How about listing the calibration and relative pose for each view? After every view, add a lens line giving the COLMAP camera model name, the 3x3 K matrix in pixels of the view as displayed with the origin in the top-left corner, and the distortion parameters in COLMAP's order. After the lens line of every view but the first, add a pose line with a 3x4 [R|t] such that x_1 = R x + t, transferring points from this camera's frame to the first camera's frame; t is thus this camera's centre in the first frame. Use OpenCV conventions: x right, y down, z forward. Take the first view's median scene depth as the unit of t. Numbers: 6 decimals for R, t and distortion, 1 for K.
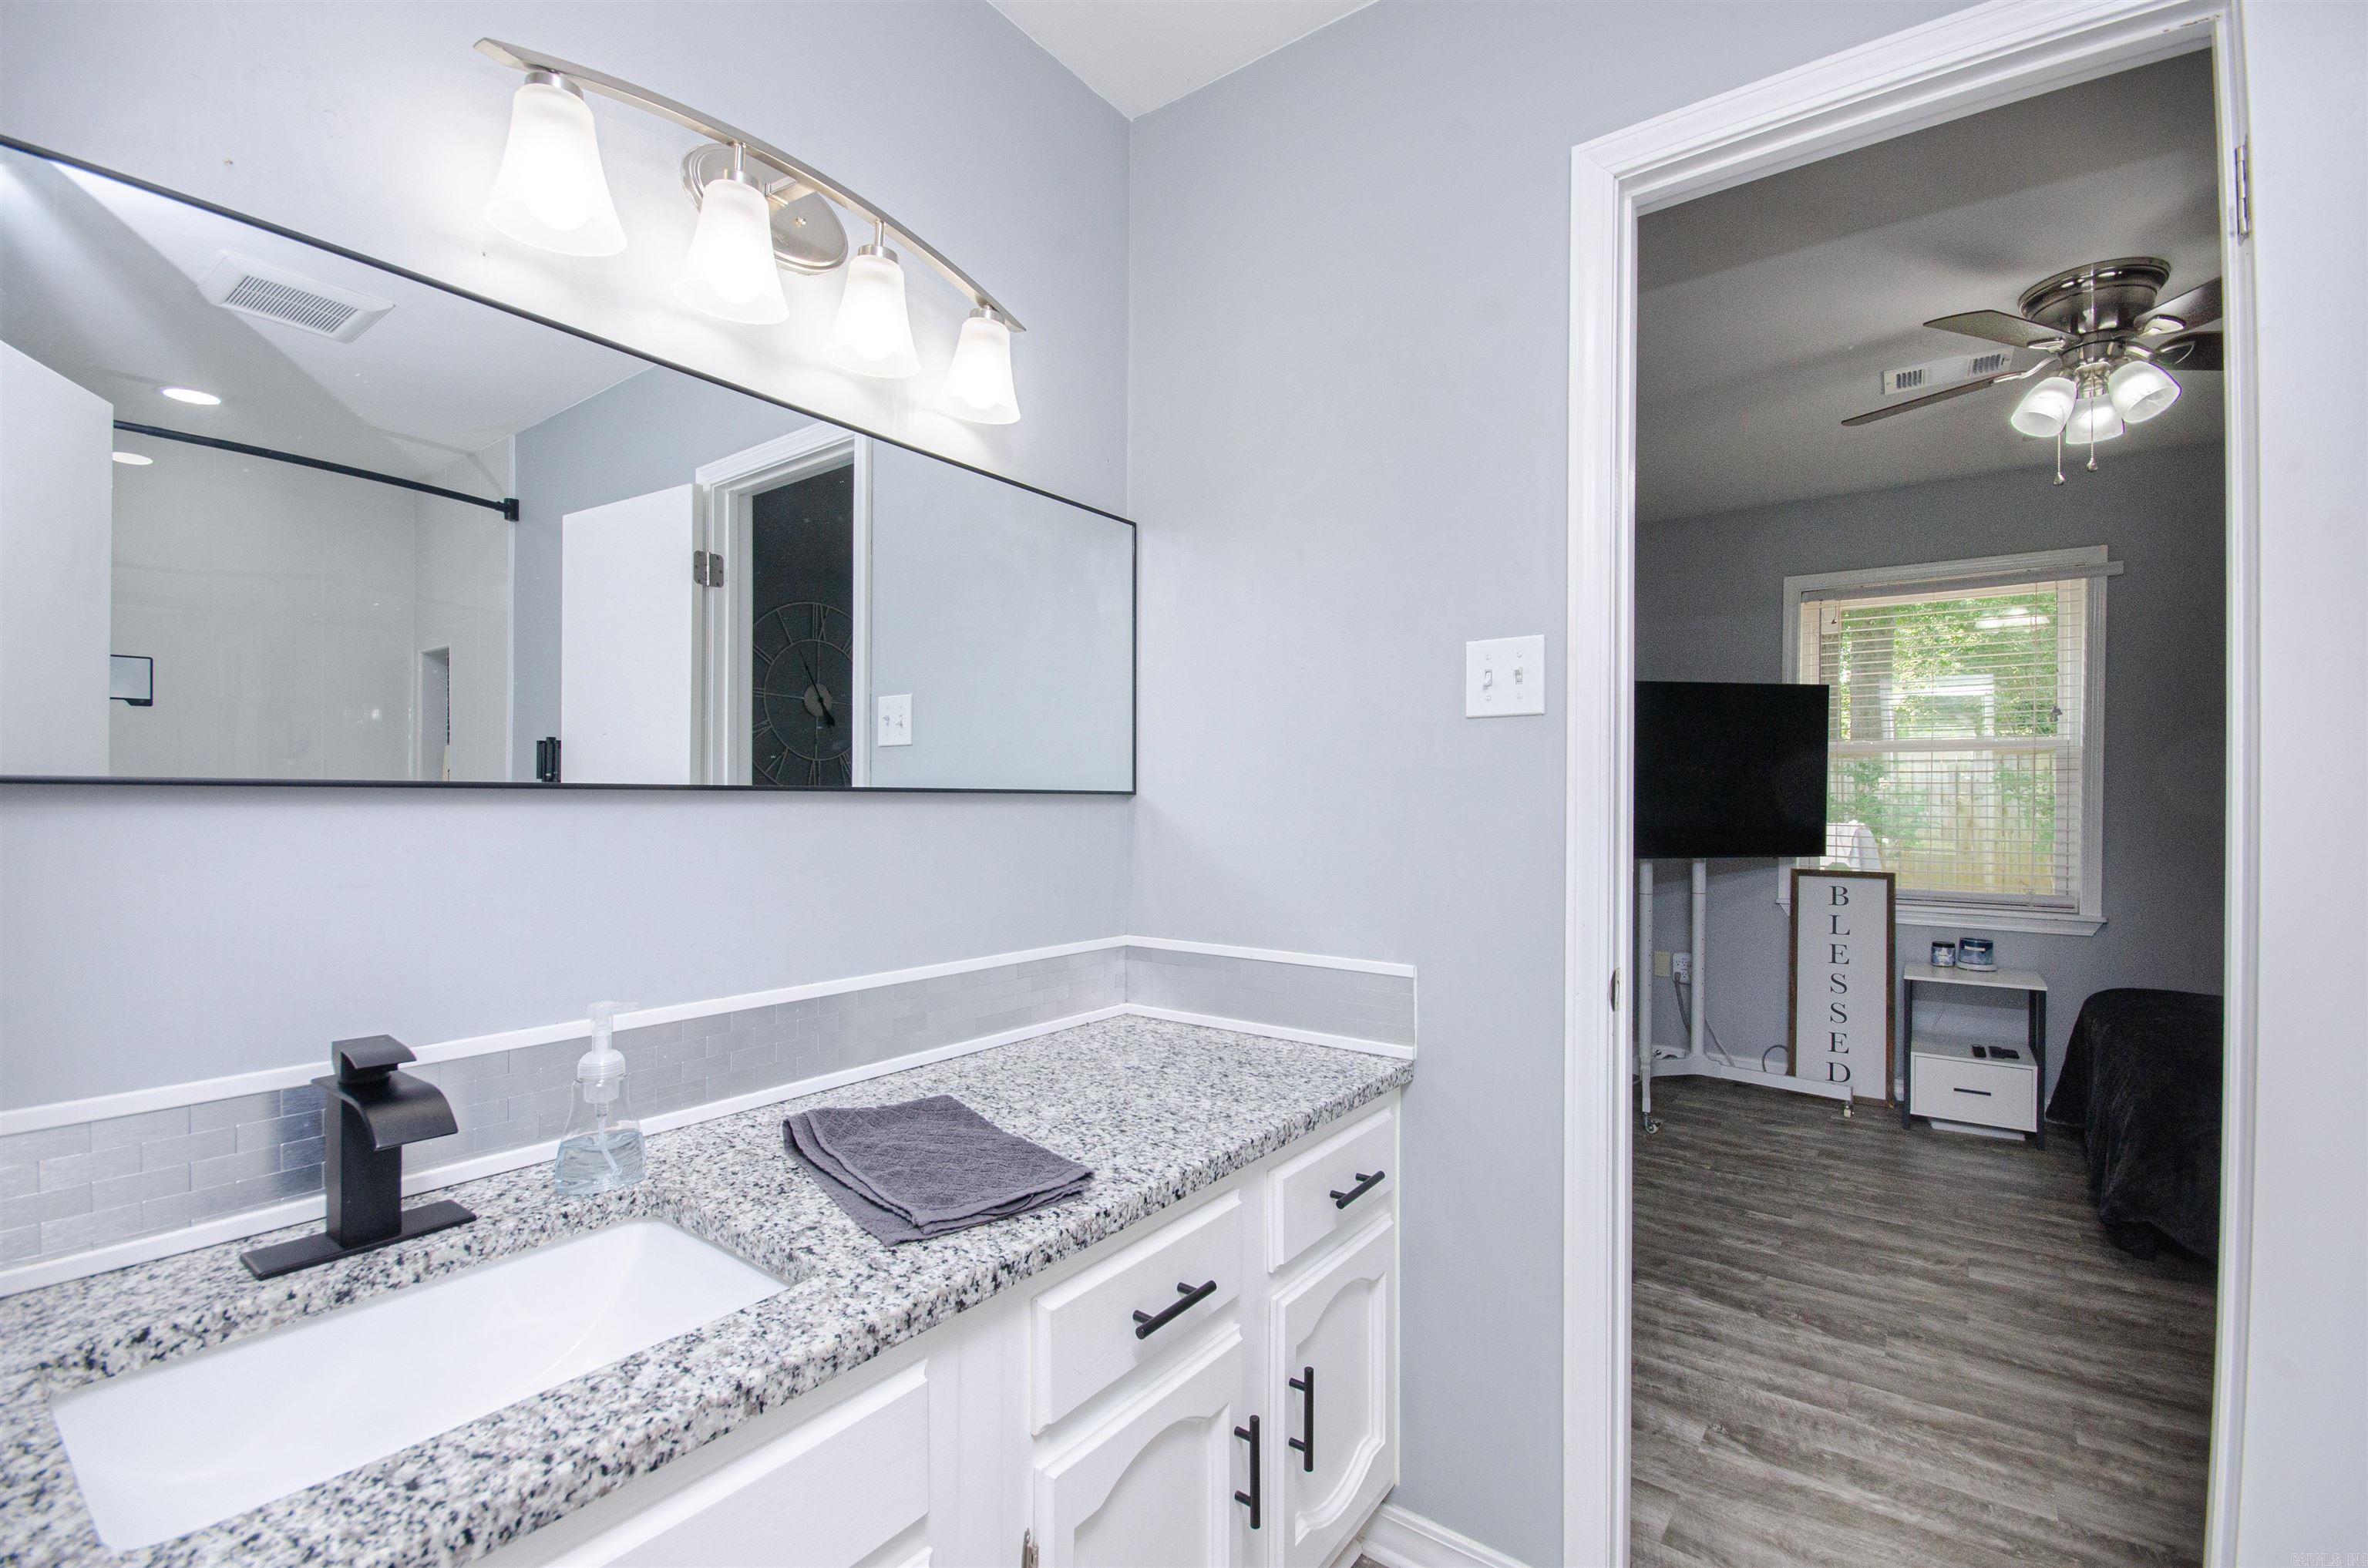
lens RADIAL K [[1042.3, 0, 1182.8], [0, 1042.3, 795.9], [0, 0, 1]] dist [-0.003643, -0.002945]
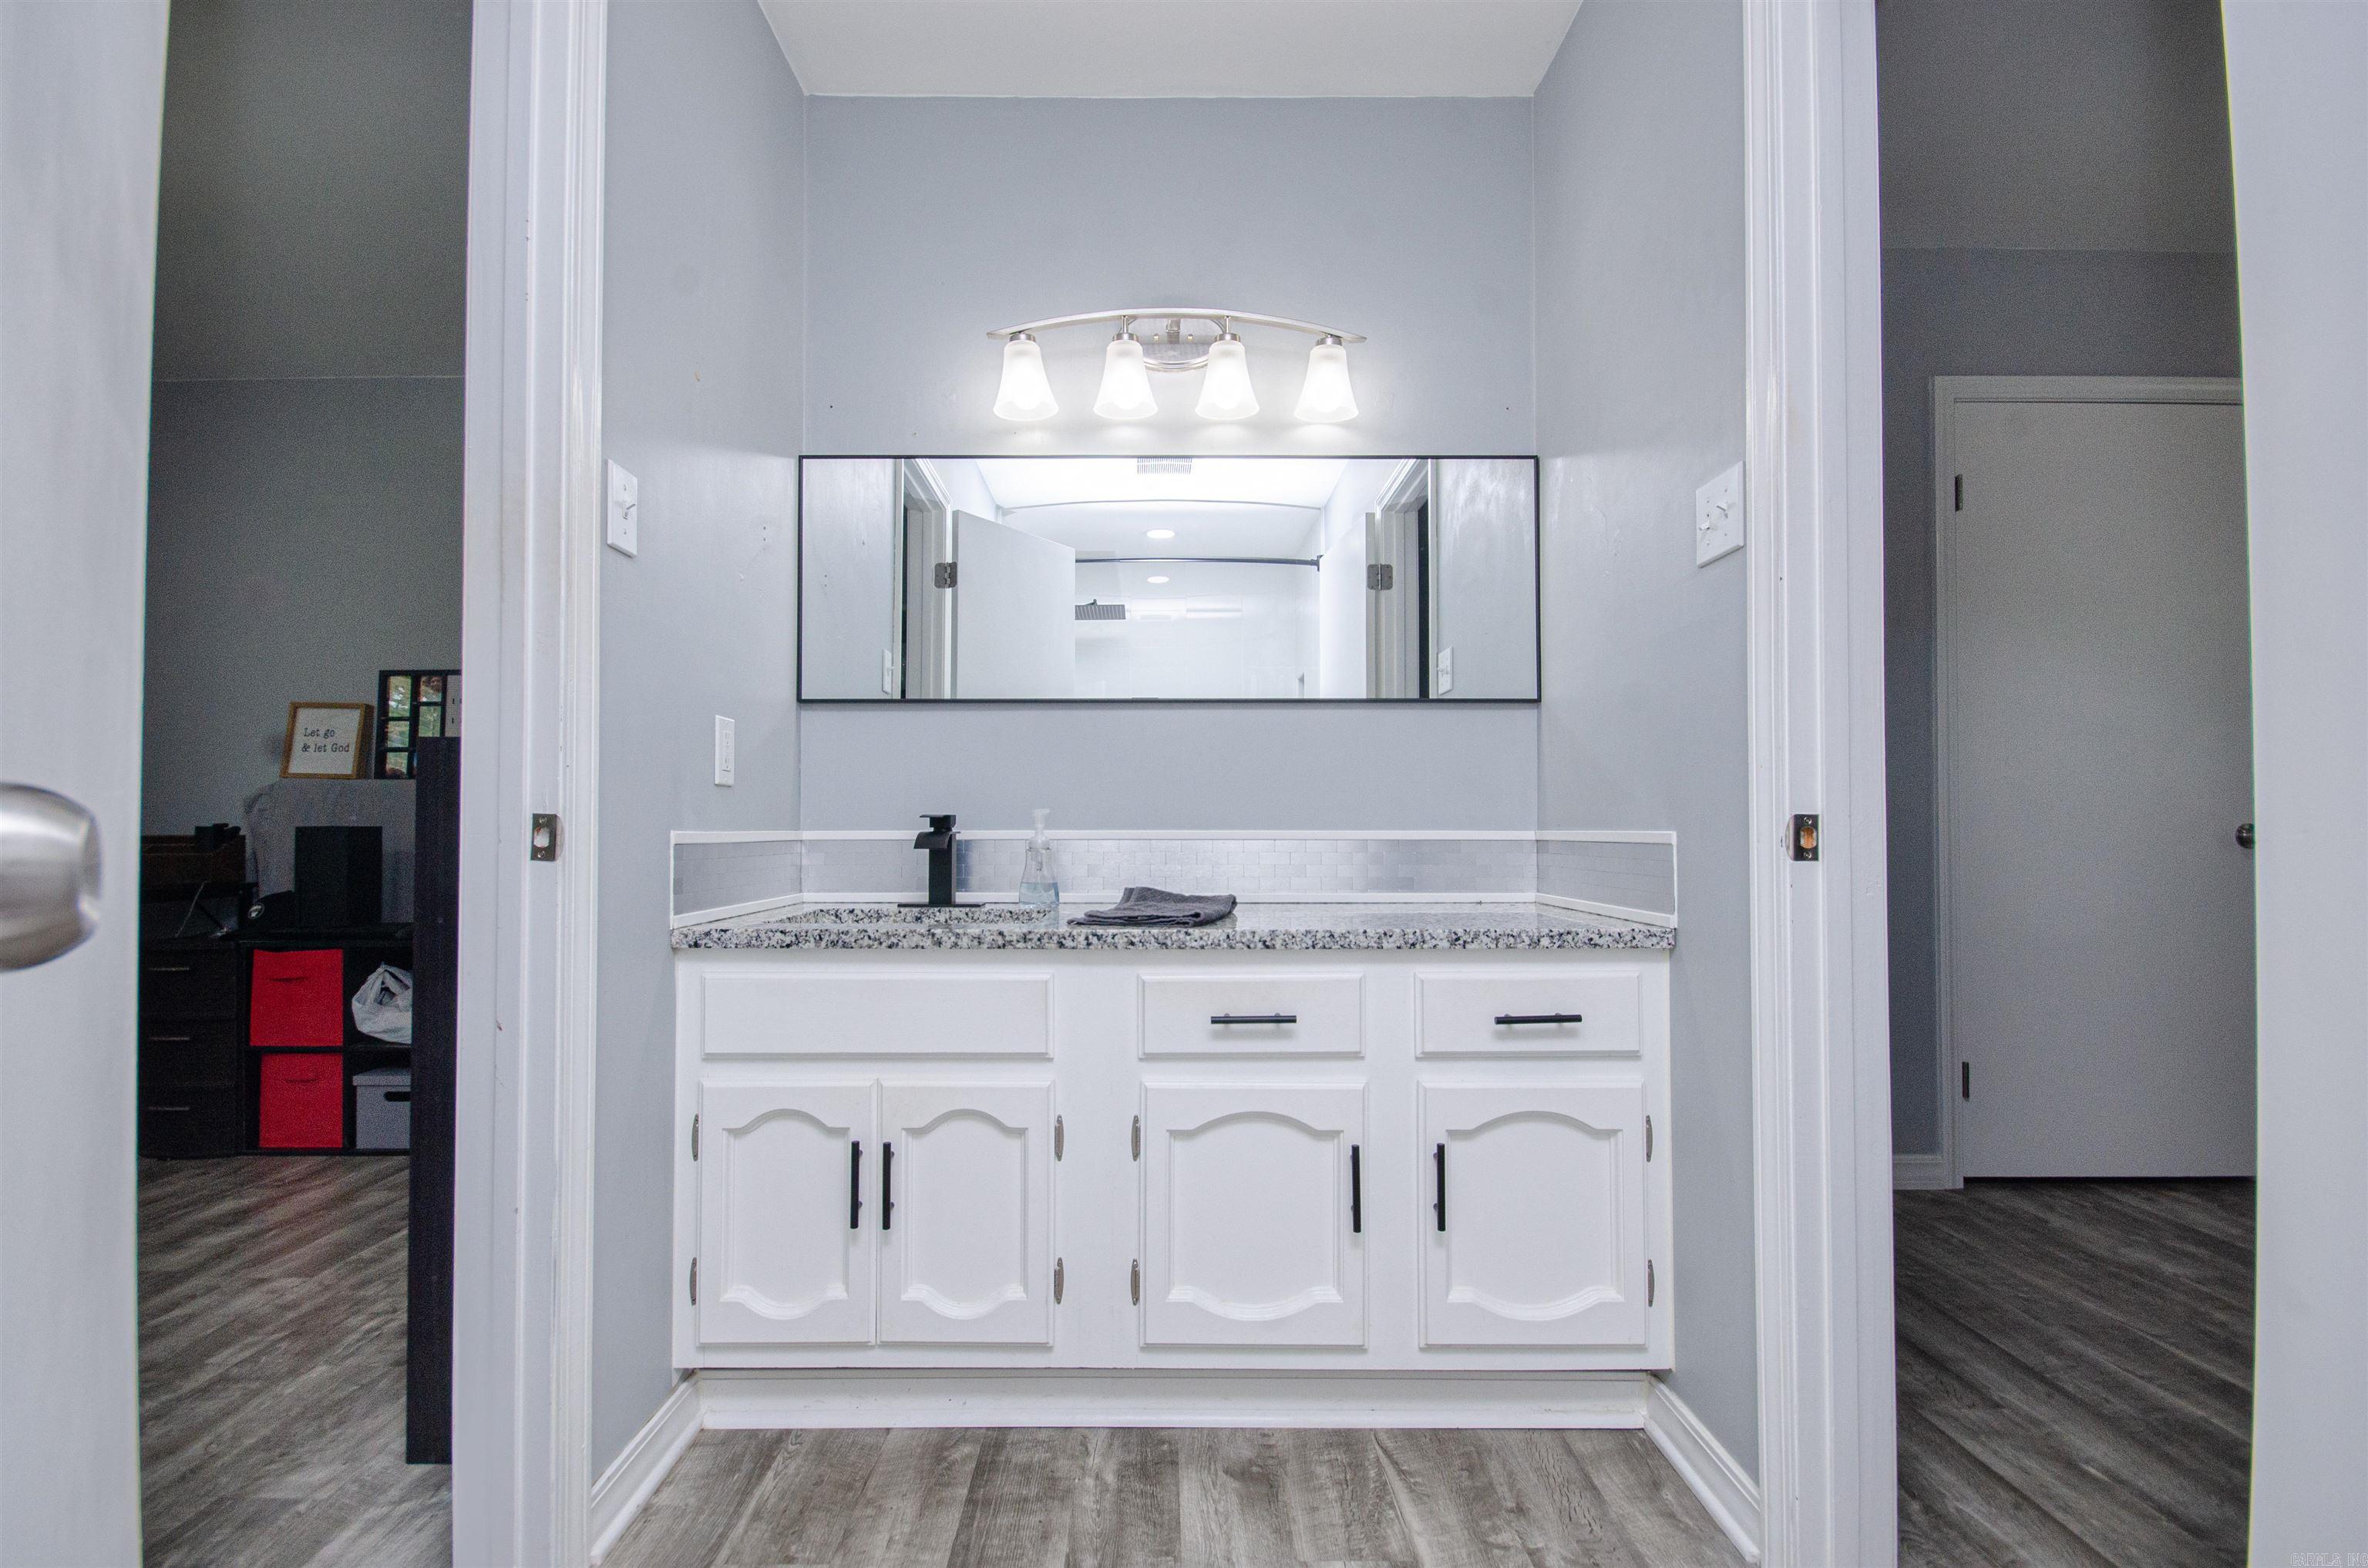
lens RADIAL K [[1042.3, 0, 1162.9], [0, 1042.3, 797.3], [0, 0, 1]] dist [-0.003643, -0.002945]
pose [[0.593451, -0.027399, -0.804403, 0.967473], [0.008827, 0.999582, -0.027535, 0.204657], [0.804822, 0.009240, 0.593445, 0.048332]]
